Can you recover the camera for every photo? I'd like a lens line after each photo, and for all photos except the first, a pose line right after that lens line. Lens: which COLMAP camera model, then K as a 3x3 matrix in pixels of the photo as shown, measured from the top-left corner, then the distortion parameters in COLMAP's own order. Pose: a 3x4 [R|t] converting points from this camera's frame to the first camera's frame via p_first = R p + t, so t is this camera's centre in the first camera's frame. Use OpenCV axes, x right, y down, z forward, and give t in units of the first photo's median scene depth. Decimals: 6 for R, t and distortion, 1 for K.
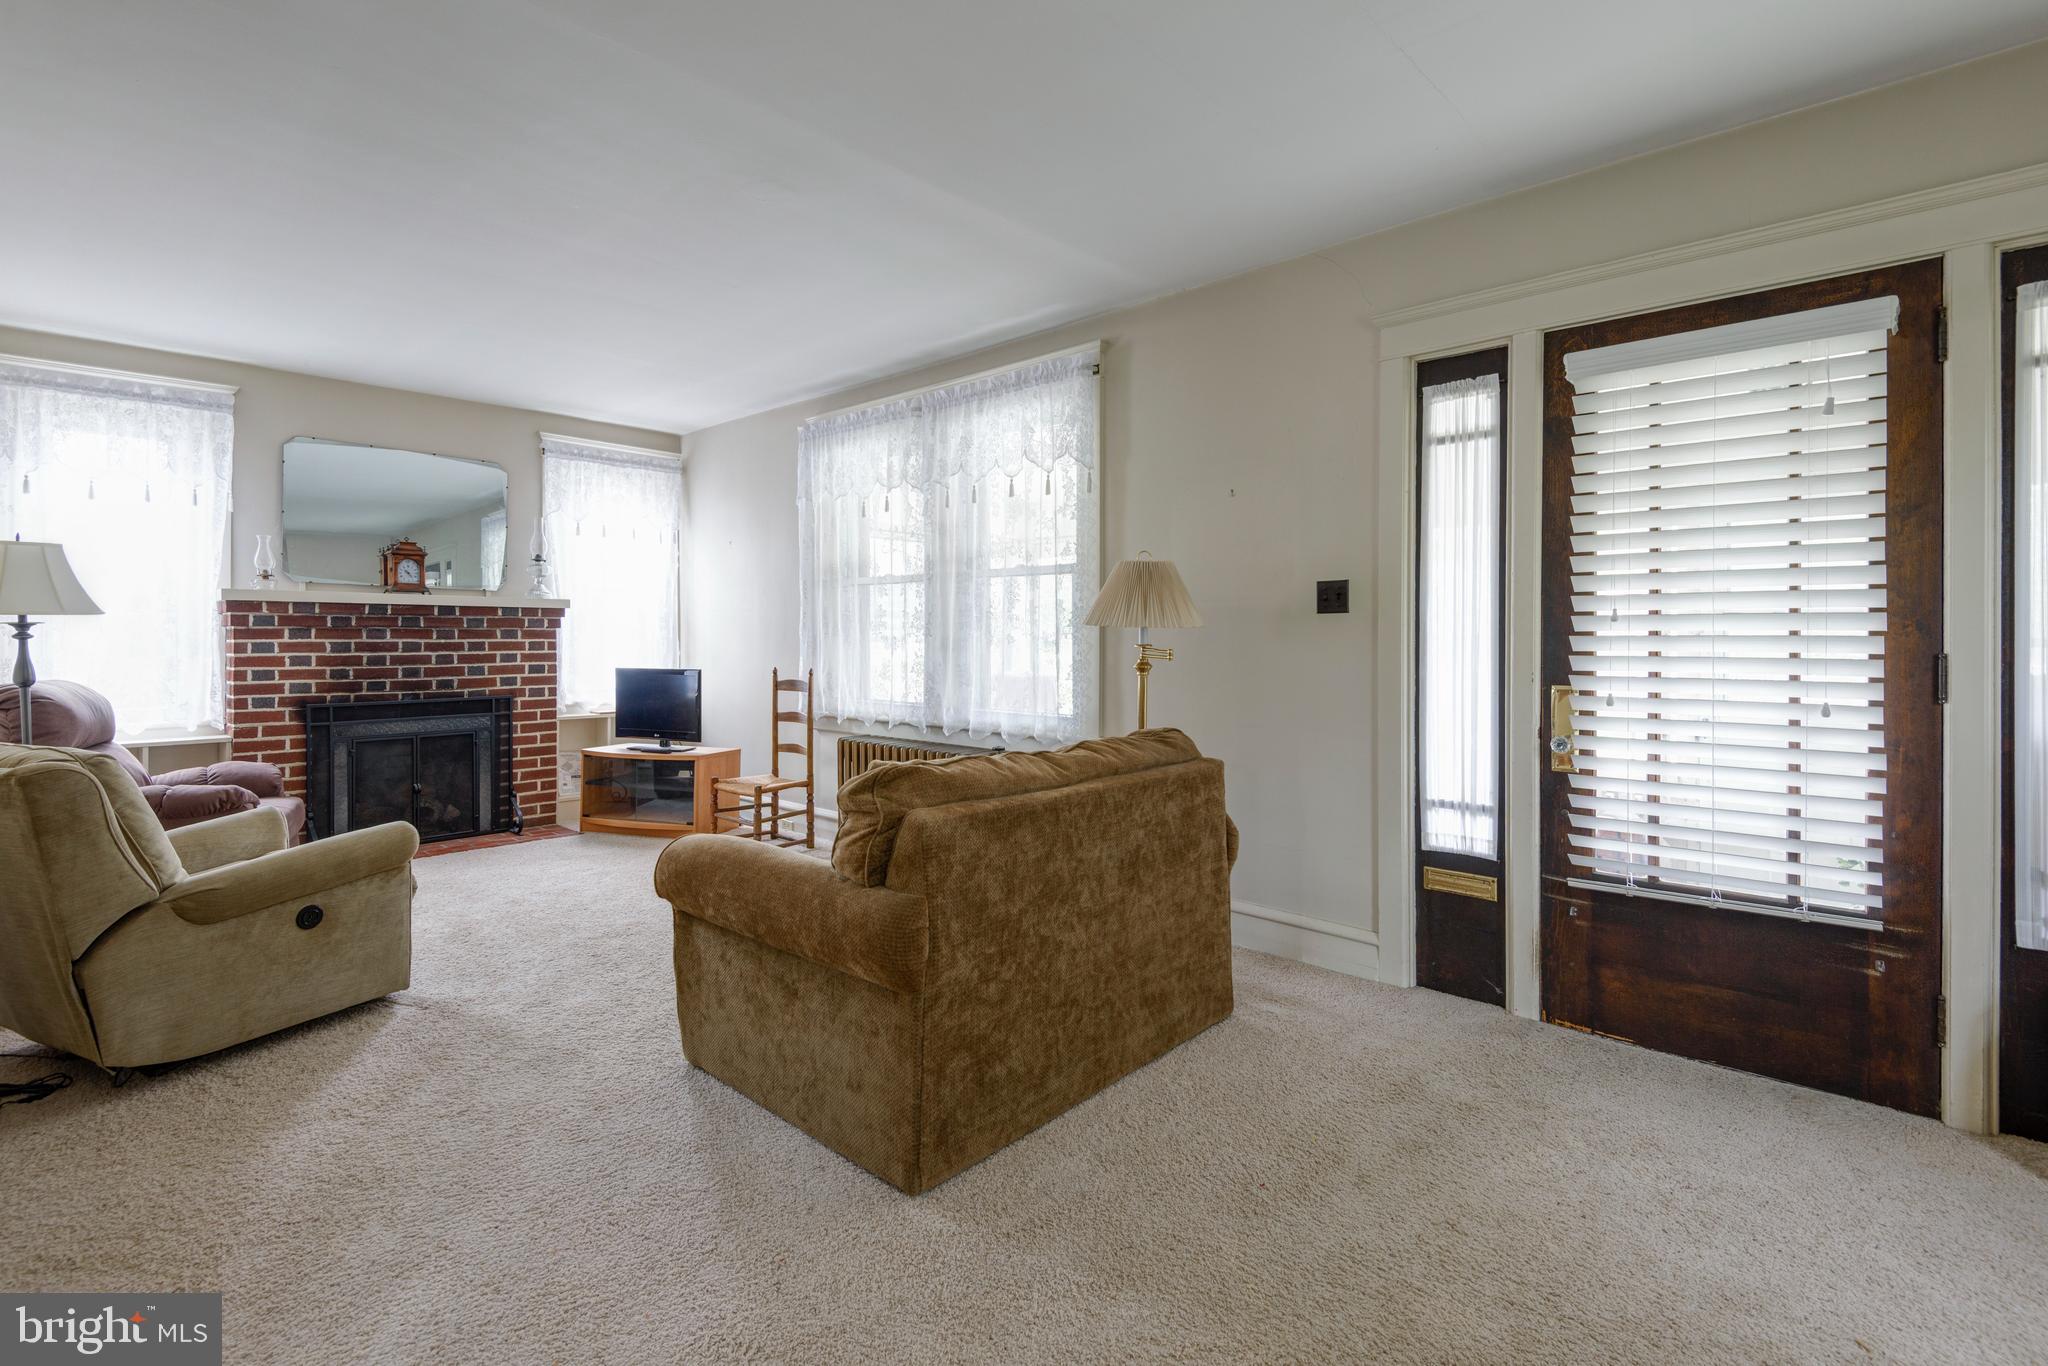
lens RADIAL K [[954.0, 0, 1030.5], [0, 954.0, 640.0], [0, 0, 1]] dist [-0.000251, -0.000478]
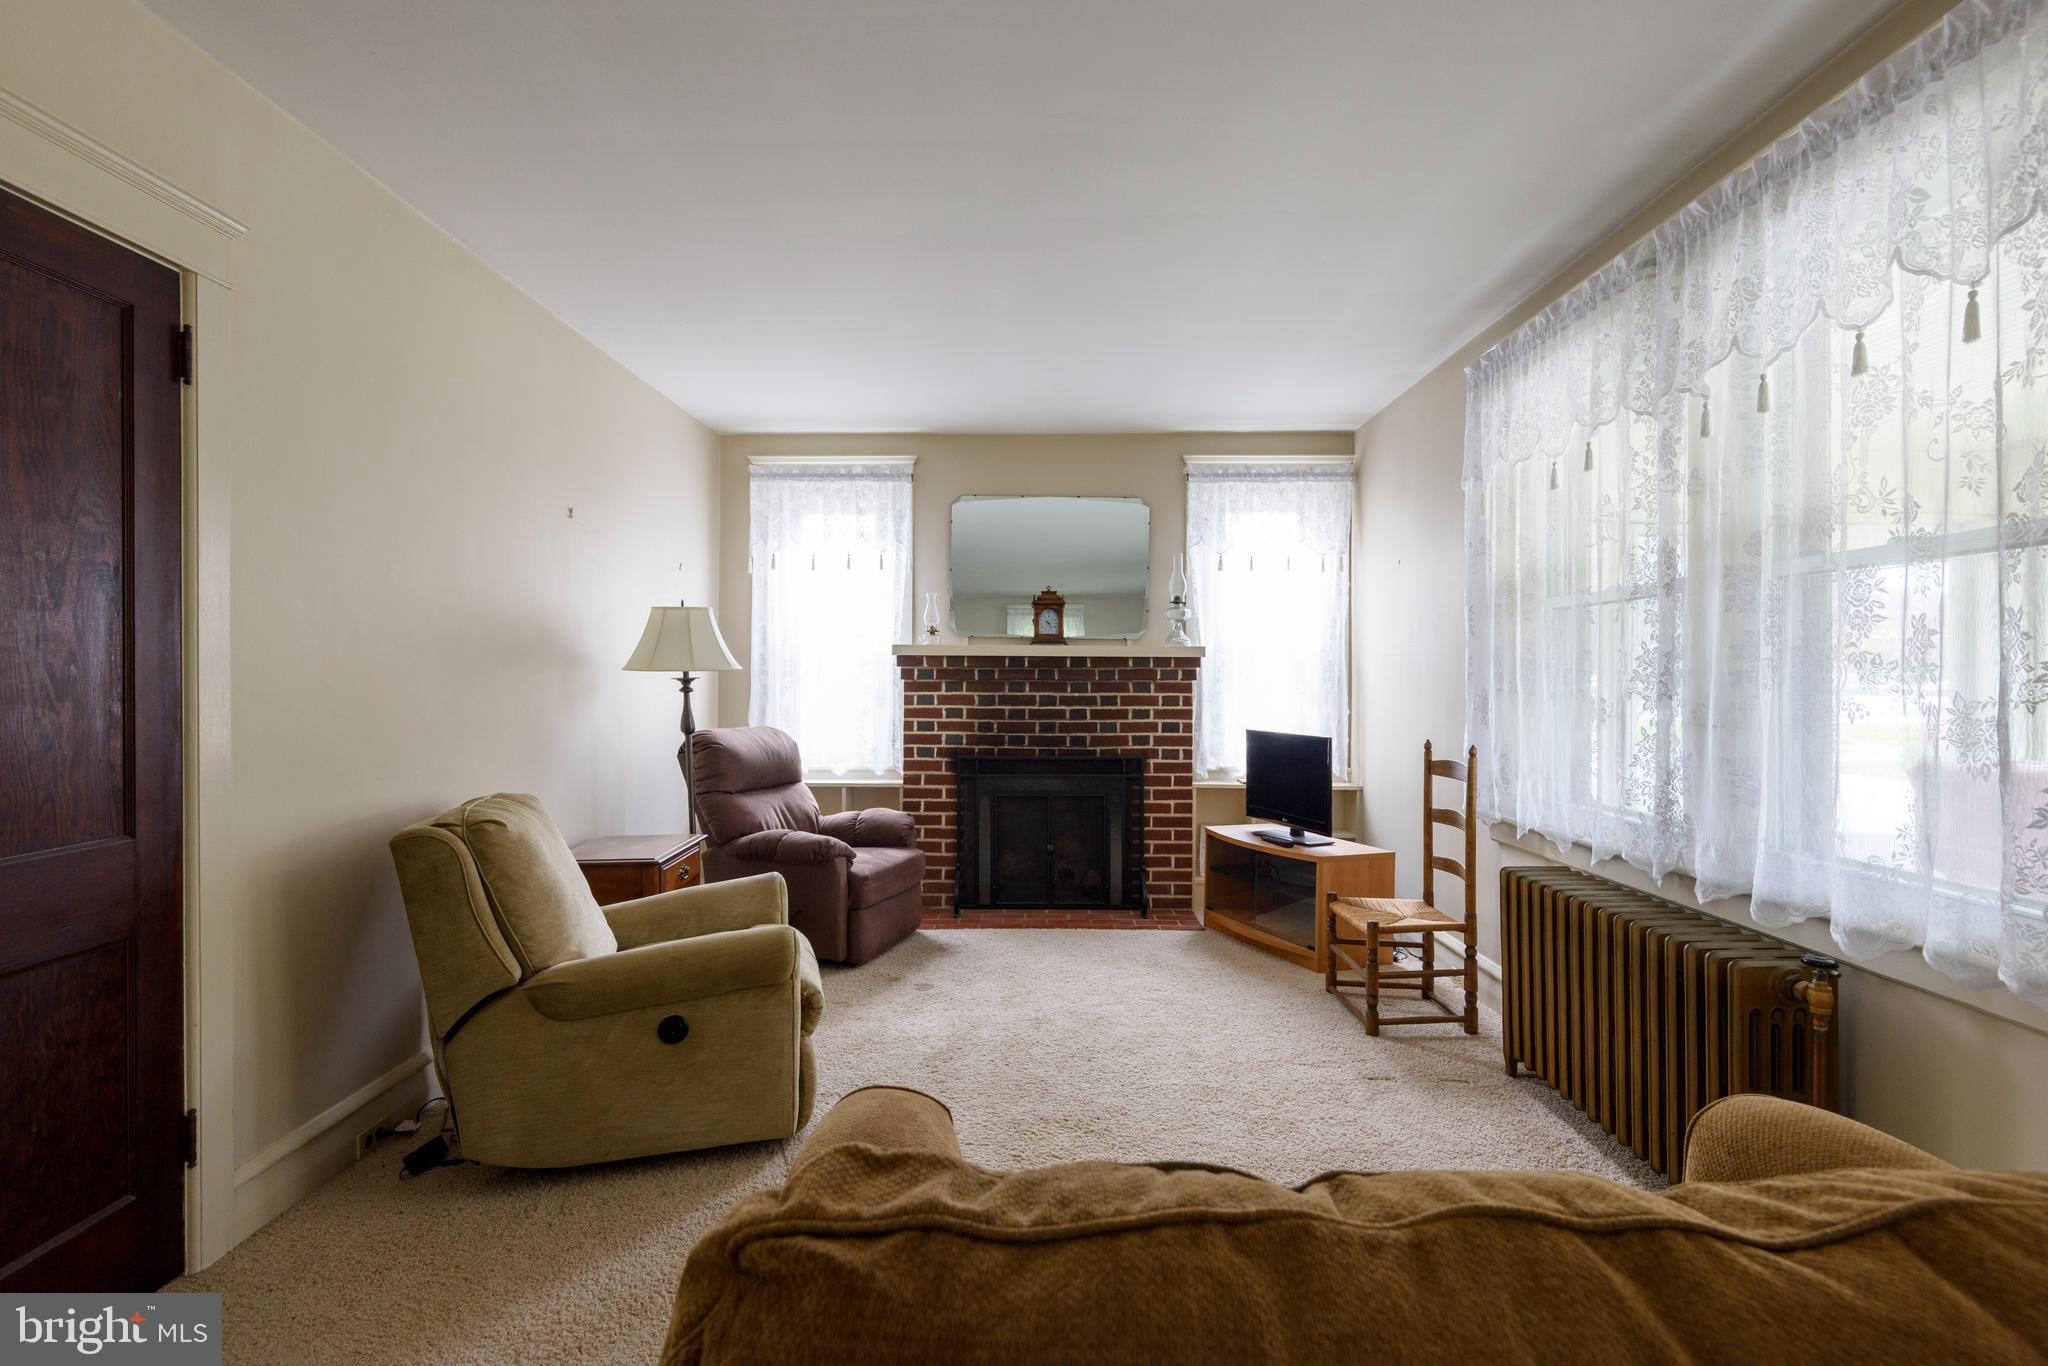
lens RADIAL K [[944.9, 0, 1024.0], [0, 944.9, 683.0], [0, 0, 1]] dist [0.033033, -0.022595]
pose [[0.665881, 0.001937, -0.746056, 0.040998], [-0.005876, 0.999979, -0.002648, -0.007863], [0.746035, 0.006147, 0.665878, 0.363833]]
